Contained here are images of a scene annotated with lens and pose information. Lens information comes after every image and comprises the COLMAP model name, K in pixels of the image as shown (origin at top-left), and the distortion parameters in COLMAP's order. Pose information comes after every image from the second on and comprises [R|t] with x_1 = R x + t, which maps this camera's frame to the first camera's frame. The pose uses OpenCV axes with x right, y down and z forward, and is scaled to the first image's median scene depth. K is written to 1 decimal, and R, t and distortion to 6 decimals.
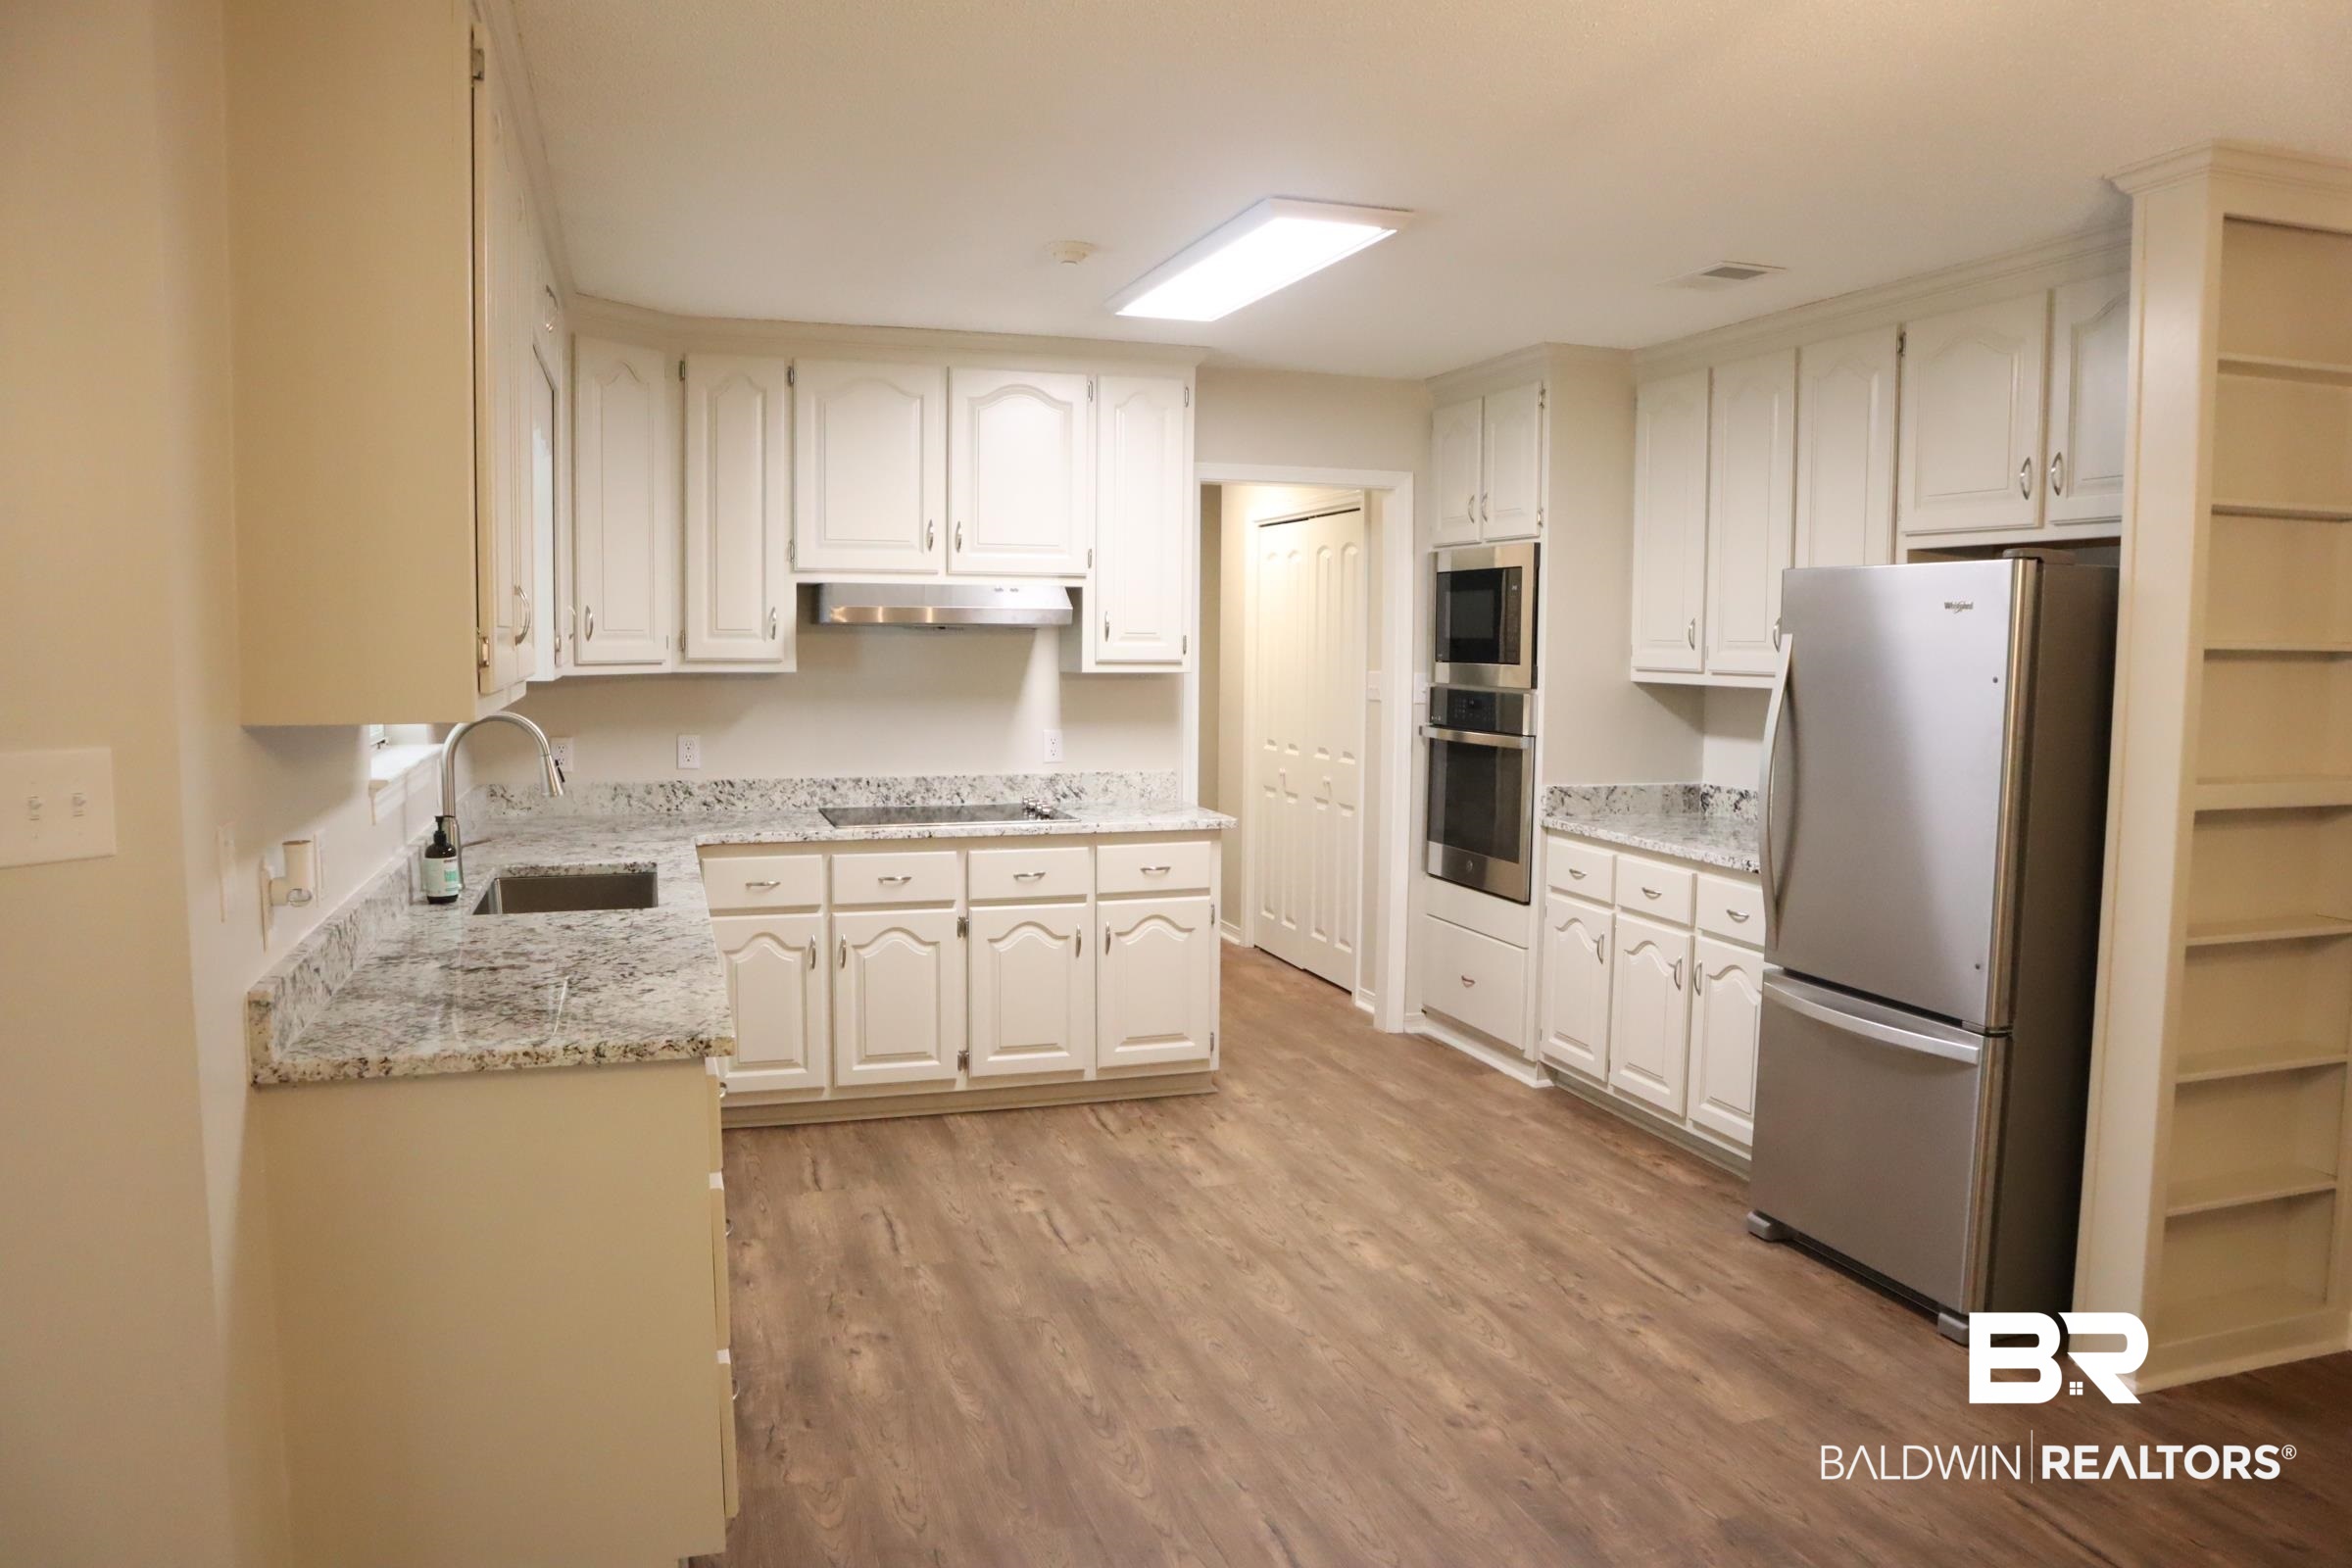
lens RADIAL K [[1646.3, 0, 1186.0], [0, 1646.3, 778.0], [0, 0, 1]] dist [-0.127652, 0.093711]
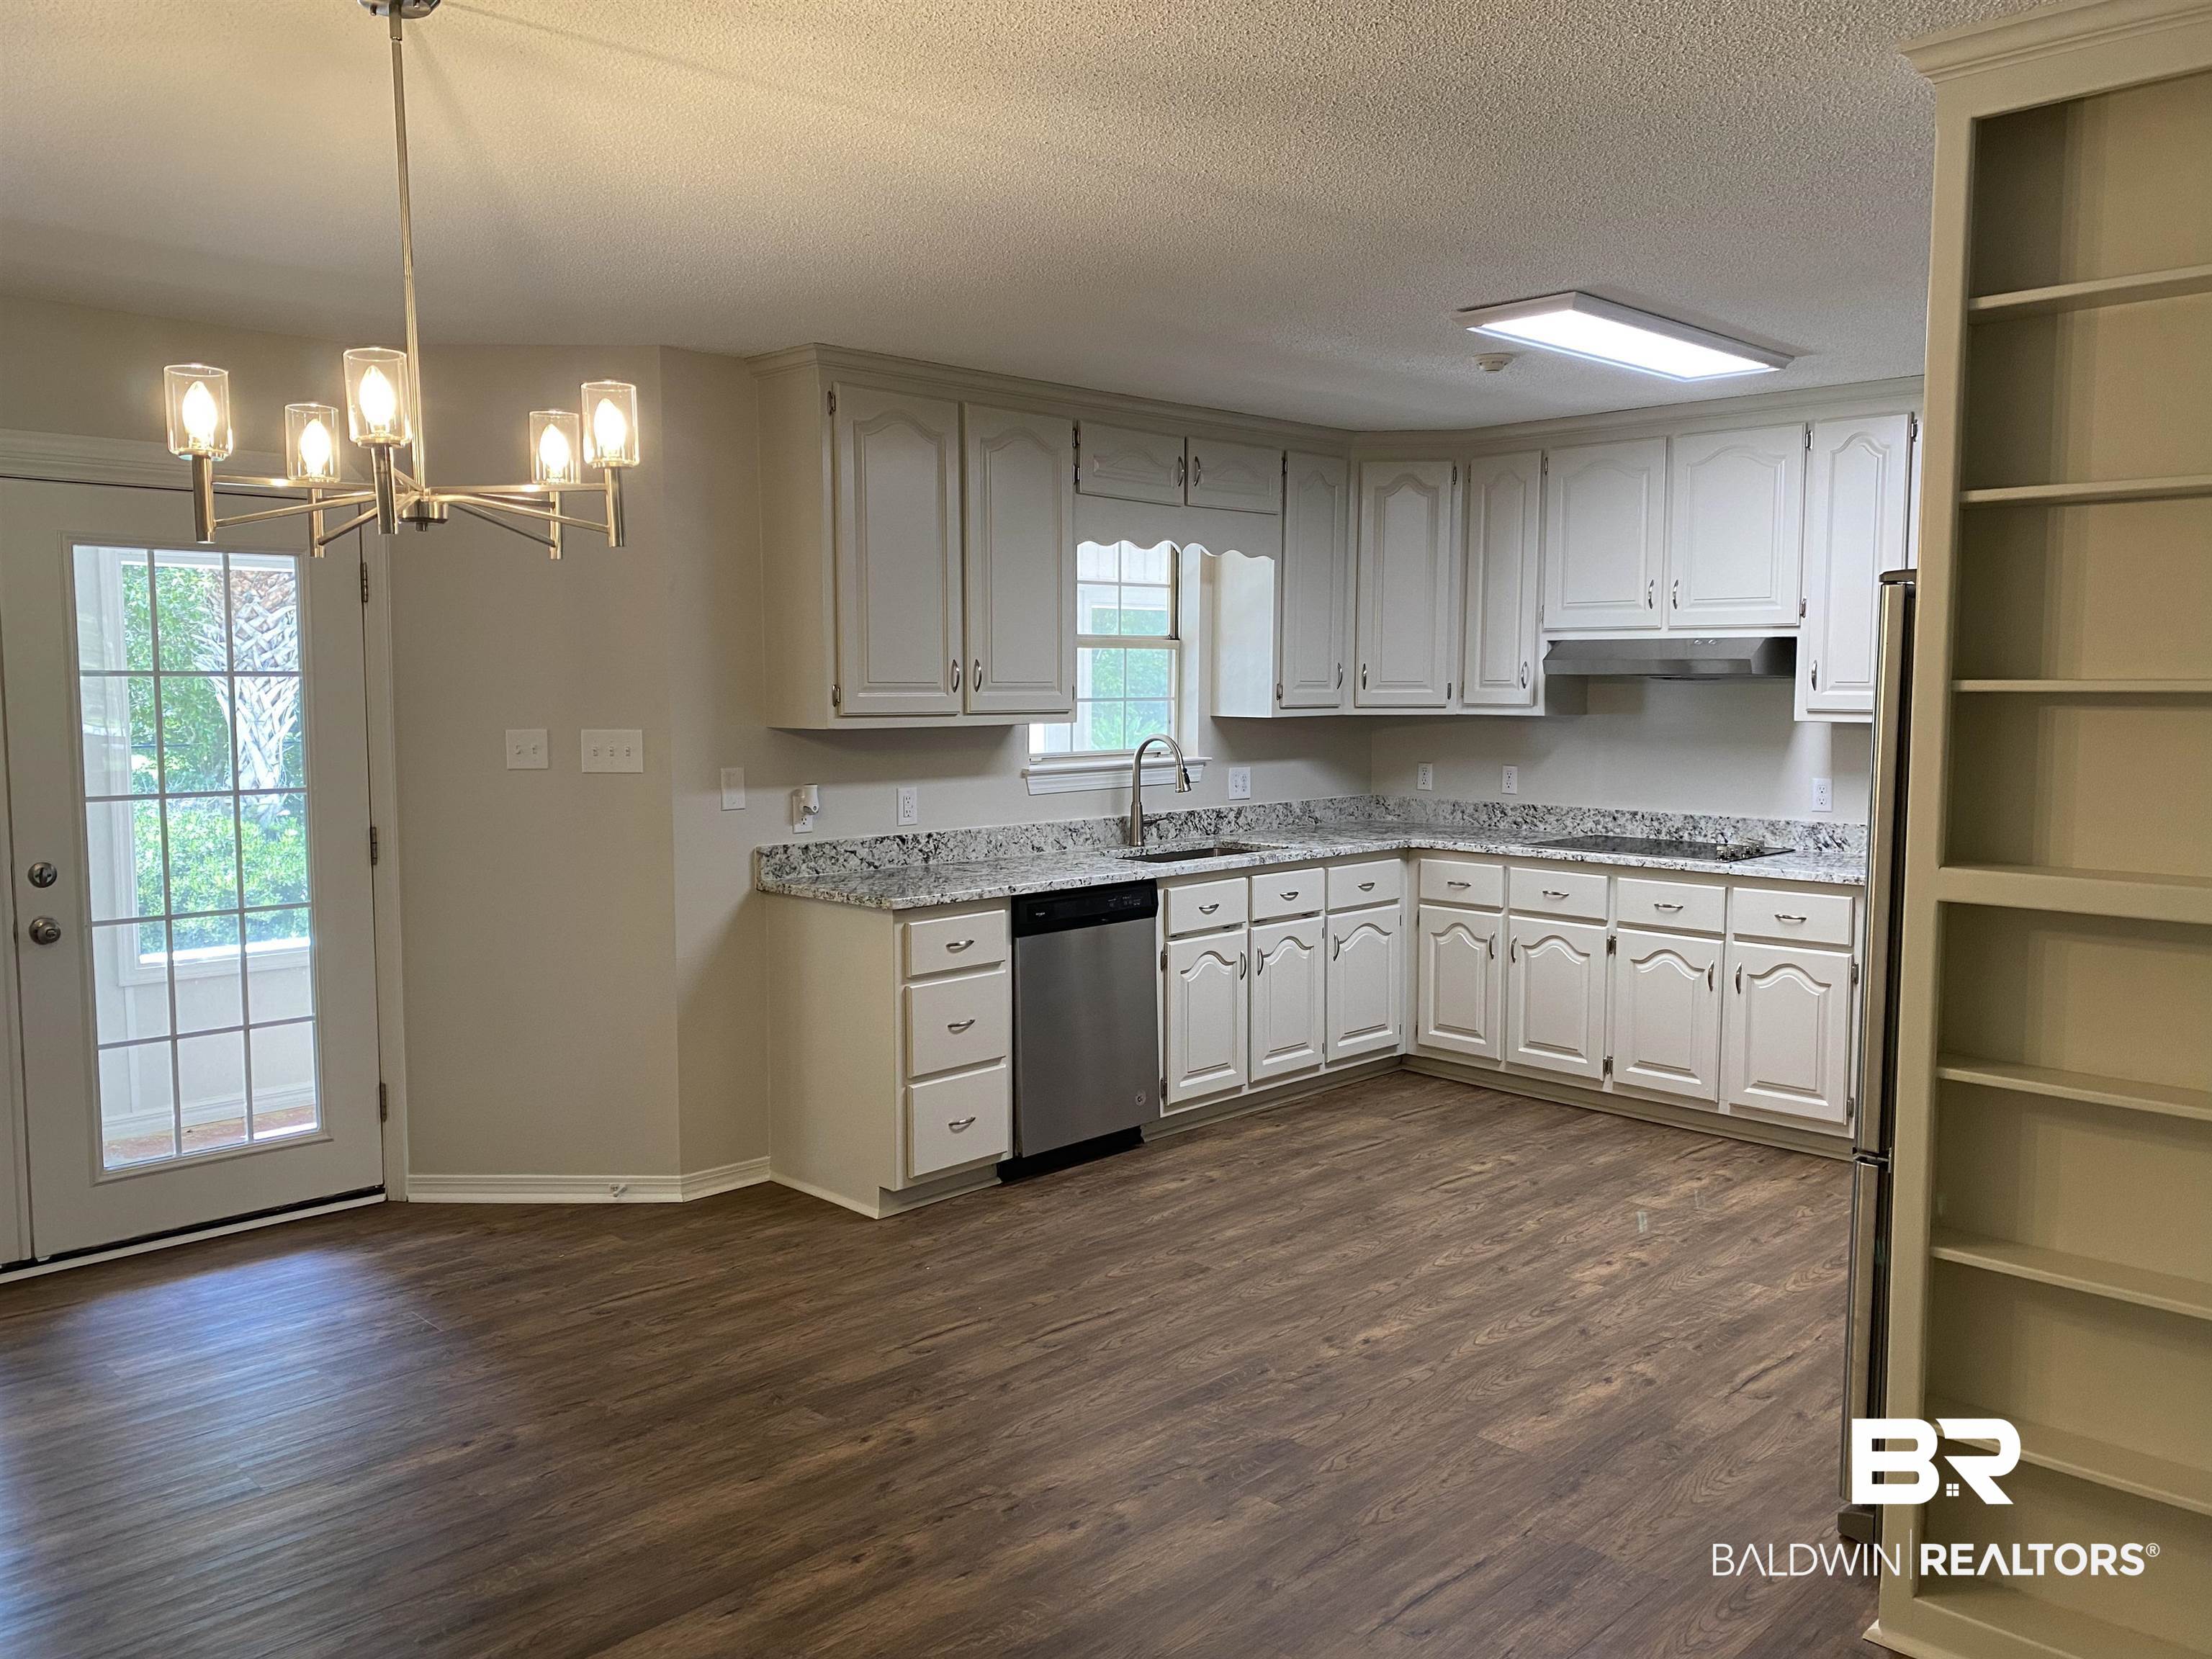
lens RADIAL K [[1701.7, 0, 1073.7], [0, 1701.7, 821.8], [0, 0, 1]] dist [0.047503, -0.005615]
pose [[0.429430, 0.069238, -0.900442, 0.784996], [-0.073735, 0.996416, 0.041452, -0.014981], [0.900085, 0.048594, 0.432996, 0.166010]]
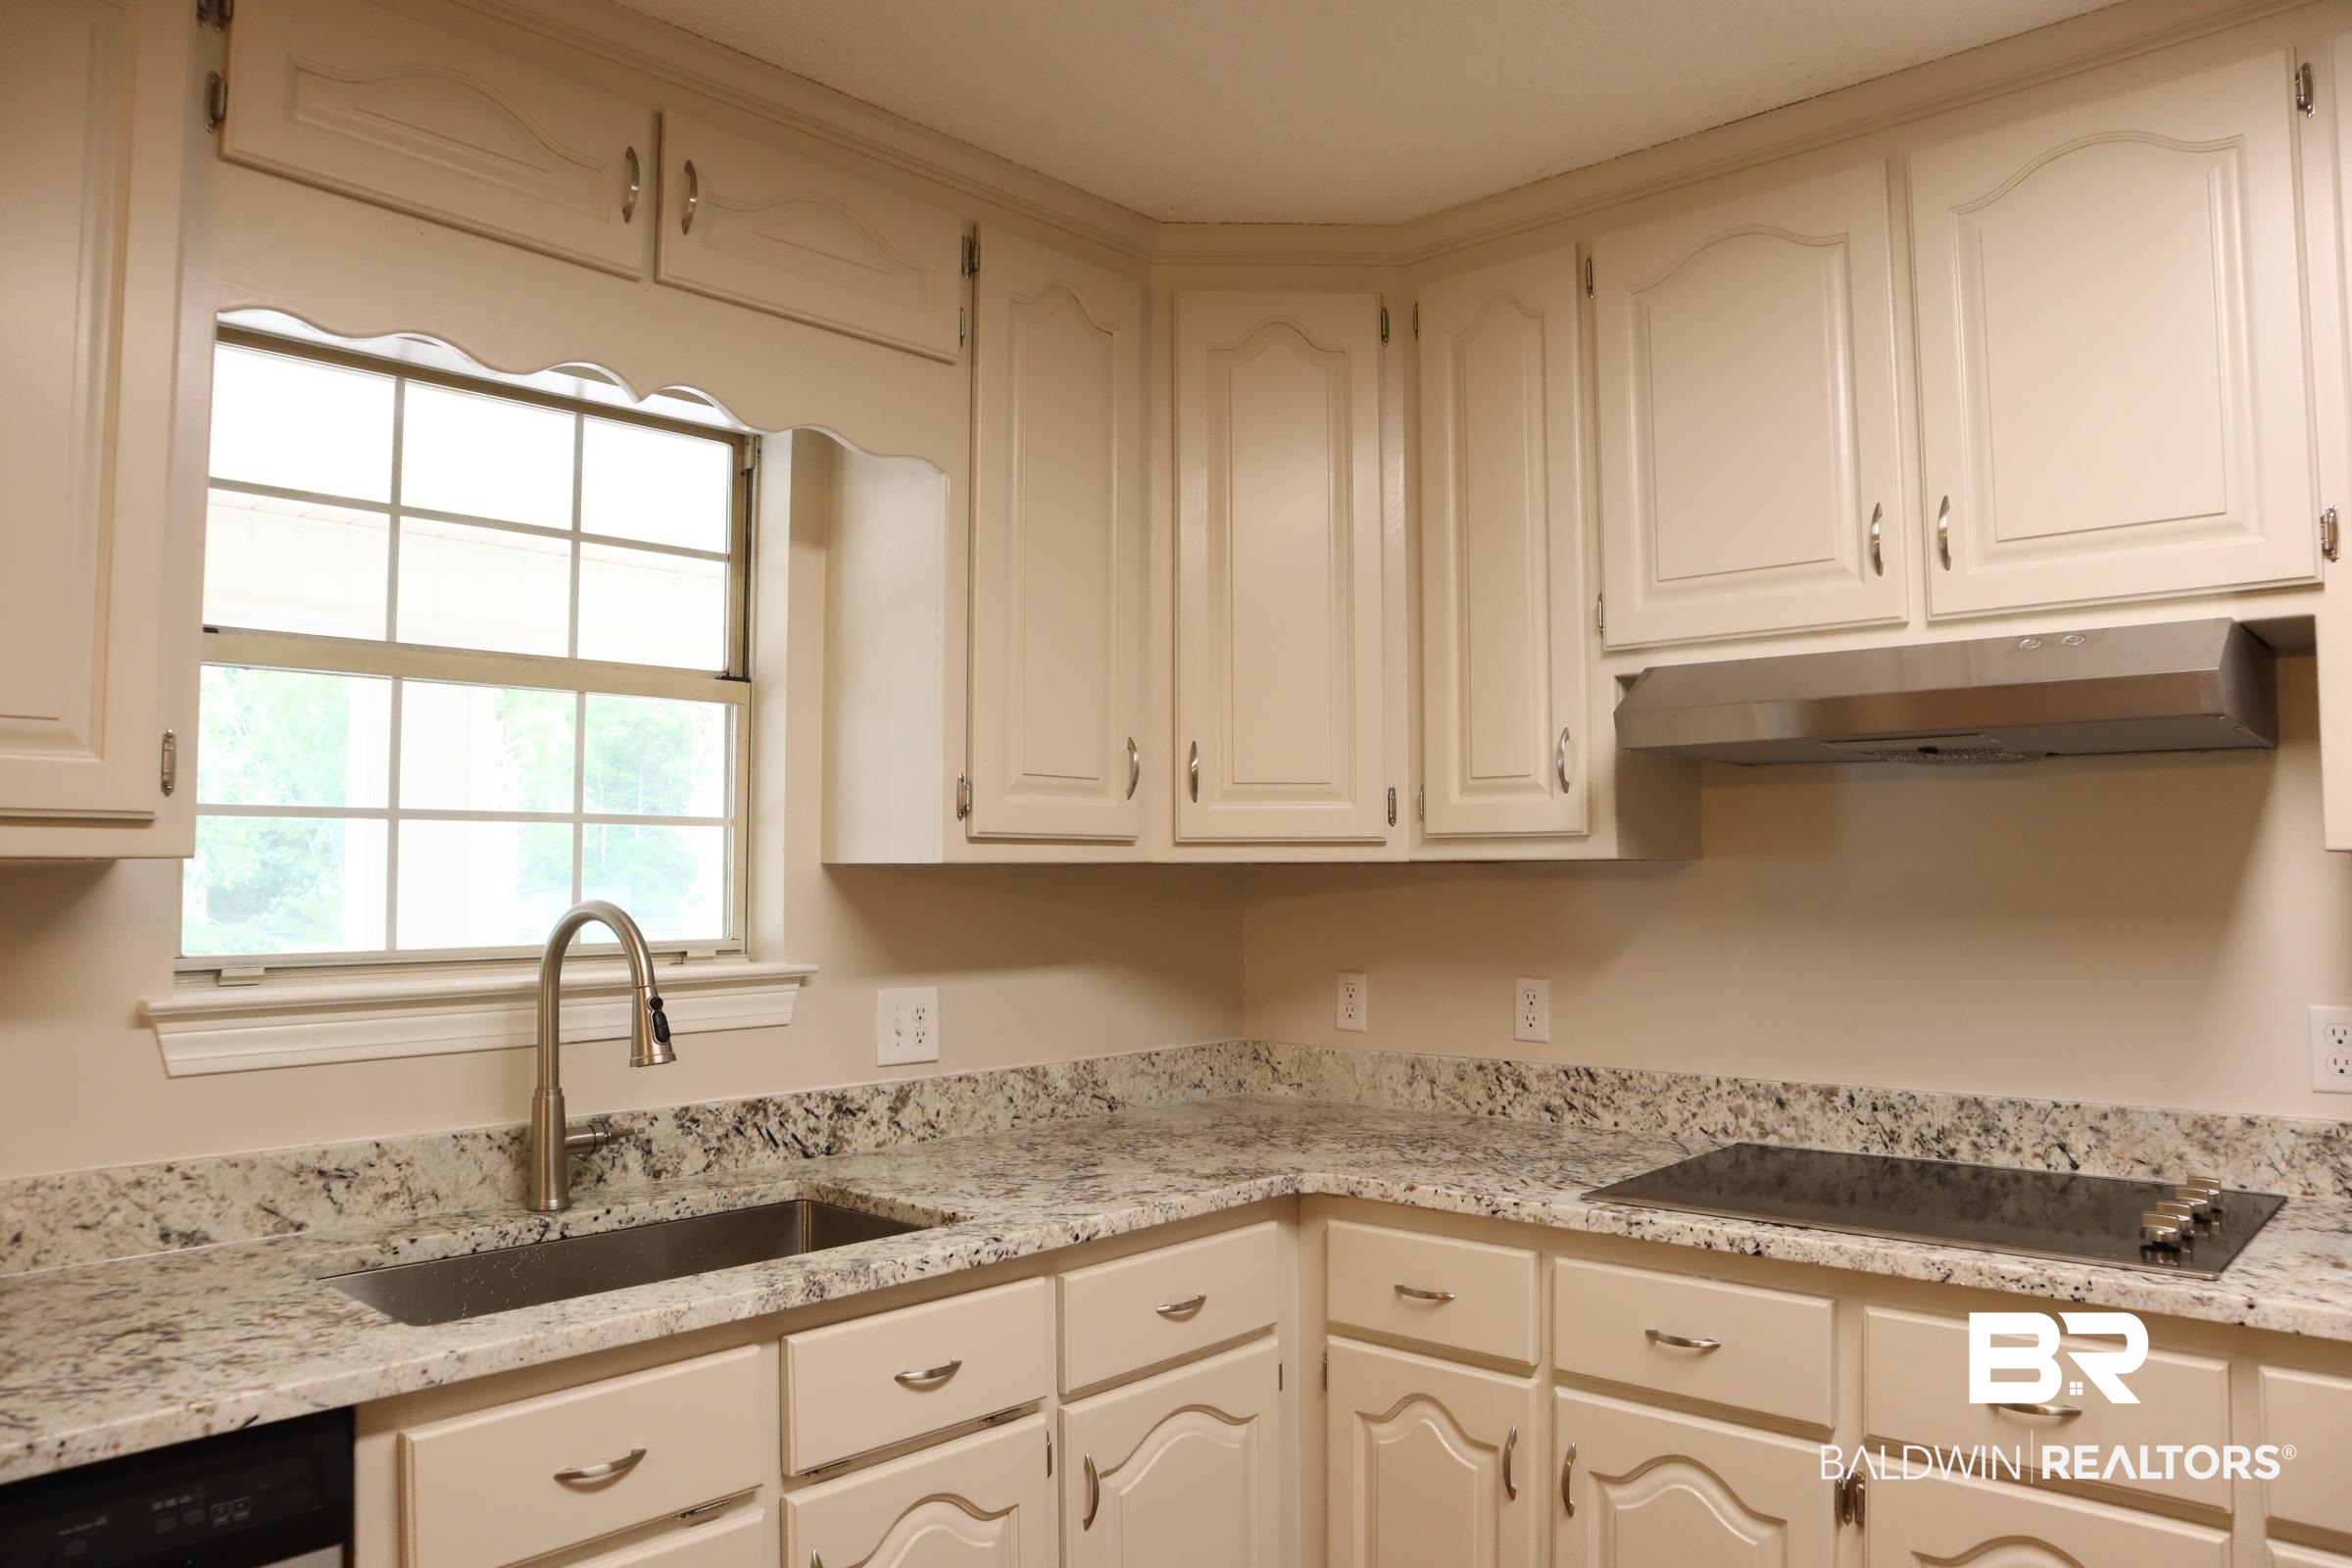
lens RADIAL K [[1646.3, 0, 1186.0], [0, 1646.3, 778.0], [0, 0, 1]] dist [-0.127652, 0.093711]
pose [[0.493816, -0.060151, -0.867484, 0.128746], [-0.067119, 0.991992, -0.106992, -0.029473], [0.866972, 0.111059, 0.485824, 0.689370]]
